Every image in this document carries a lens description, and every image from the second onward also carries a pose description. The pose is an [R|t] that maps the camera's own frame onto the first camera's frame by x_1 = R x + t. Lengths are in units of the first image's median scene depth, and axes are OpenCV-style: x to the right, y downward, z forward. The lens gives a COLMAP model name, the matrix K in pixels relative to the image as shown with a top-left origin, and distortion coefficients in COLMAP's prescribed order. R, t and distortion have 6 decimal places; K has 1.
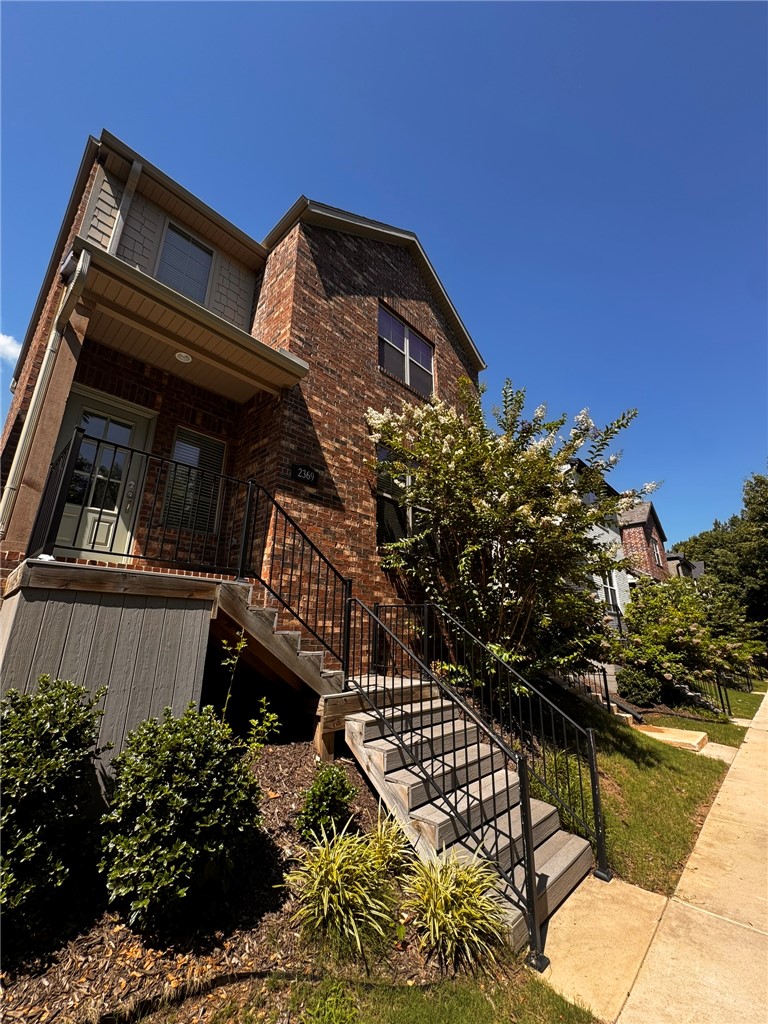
lens RADIAL K [[407.5, 0, 384.0], [0, 407.5, 512.0], [0, 0, 1]] dist [-0.002957, 0.000120]
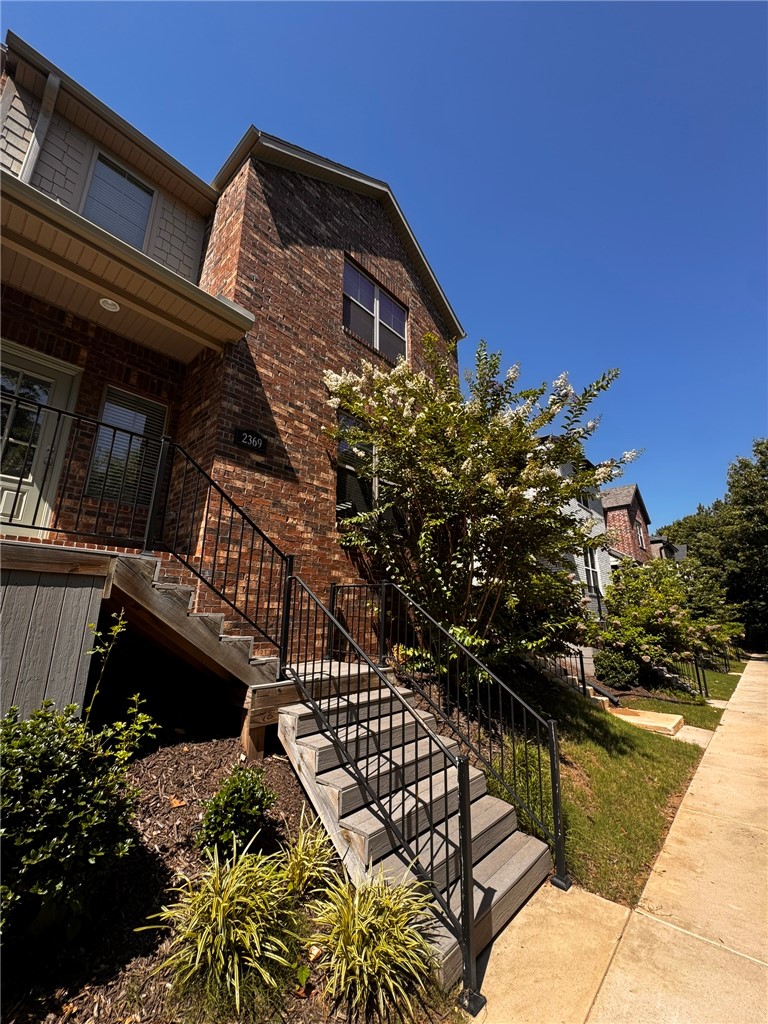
lens RADIAL K [[407.5, 0, 384.0], [0, 407.5, 512.0], [0, 0, 1]] dist [-0.002957, 0.000120]
pose [[0.999702, 0.003233, 0.024210, 0.072519], [-0.004169, 0.999241, 0.038718, 0.027168], [-0.024067, -0.038807, 0.998957, 0.085830]]
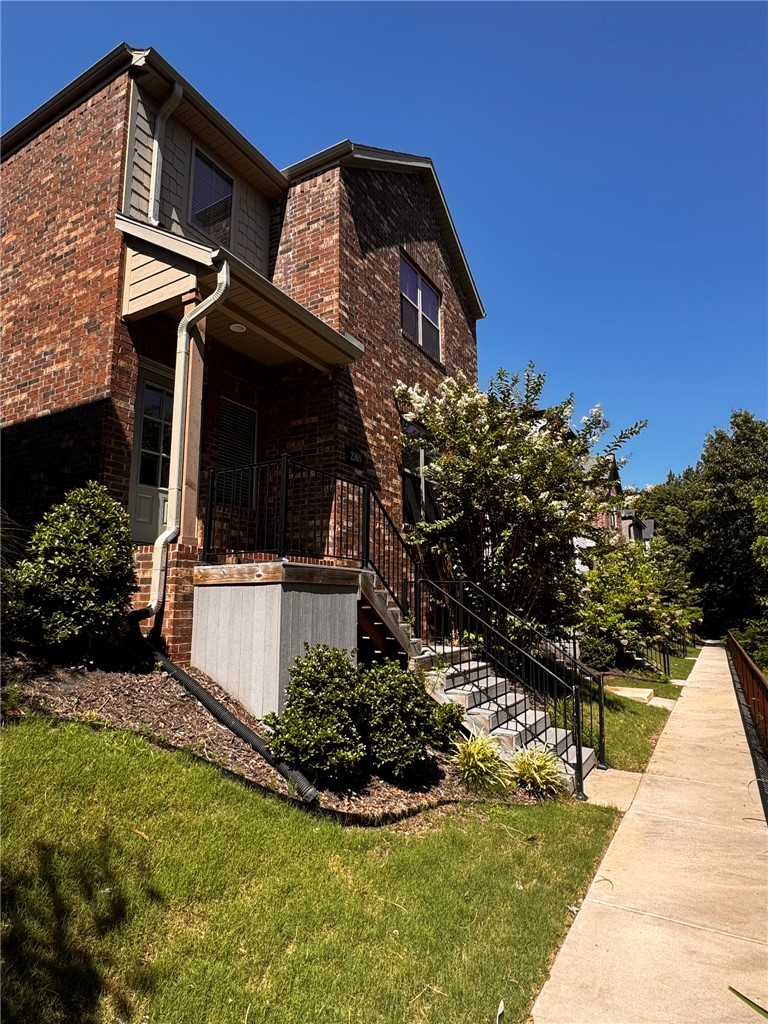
lens RADIAL K [[570.3, 0, 385.5], [0, 570.3, 513.3], [0, 0, 1]] dist [-0.004392, 0.001731]
pose [[0.973021, 0.029308, 0.228846, -0.414888], [-0.060919, 0.989334, 0.132314, -0.137352], [-0.222528, -0.142685, 0.964429, -0.390205]]
